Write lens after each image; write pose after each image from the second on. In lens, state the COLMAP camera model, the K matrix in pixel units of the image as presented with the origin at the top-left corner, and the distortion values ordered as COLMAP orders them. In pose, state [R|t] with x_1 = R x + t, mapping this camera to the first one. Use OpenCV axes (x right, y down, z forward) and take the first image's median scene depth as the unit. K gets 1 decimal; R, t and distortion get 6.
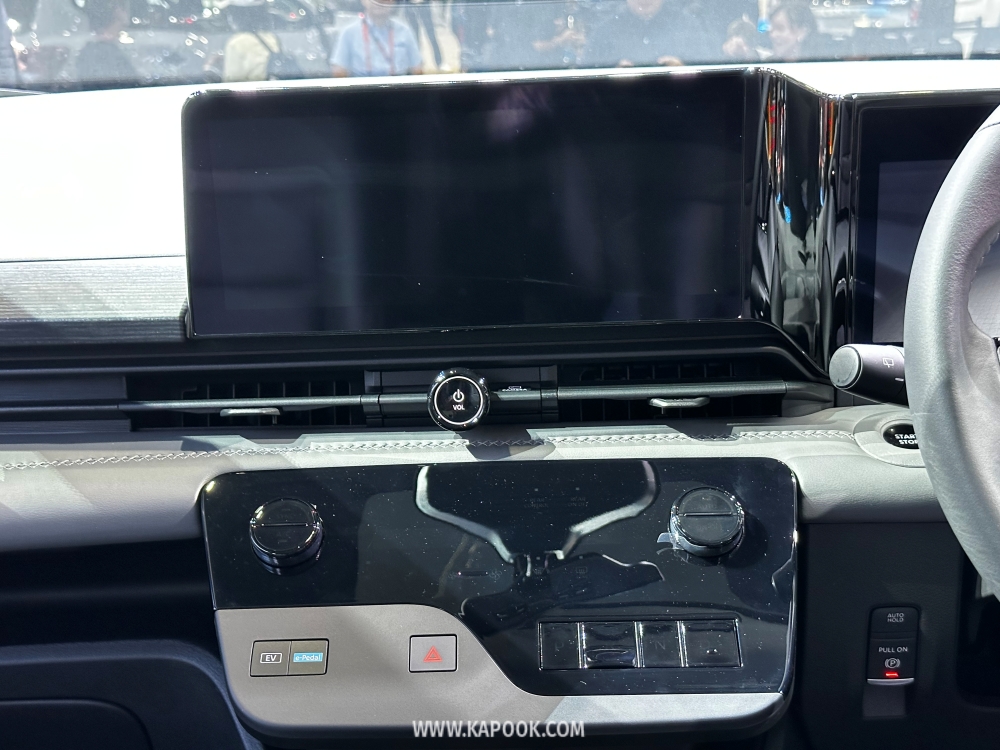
lens RADIAL K [[1402.6, 0, 500.0], [0, 1402.6, 375.0], [0, 0, 1]] dist [0.036123, 0.028983]
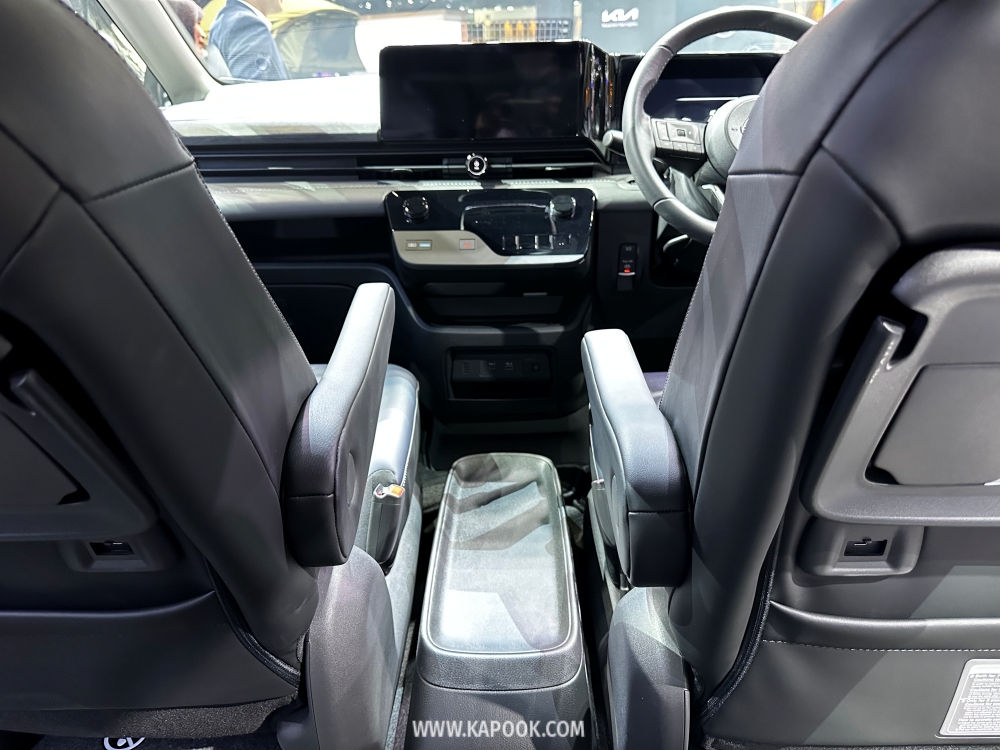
lens RADIAL K [[693.3, 0, 500.0], [0, 693.3, 375.0], [0, 0, 1]] dist [-0.003038, 0.001255]
pose [[0.999716, 0.017479, 0.016174, 0.001747], [-0.019467, 0.991015, 0.132323, 0.246302], [-0.013716, -0.132601, 0.991075, -0.426020]]
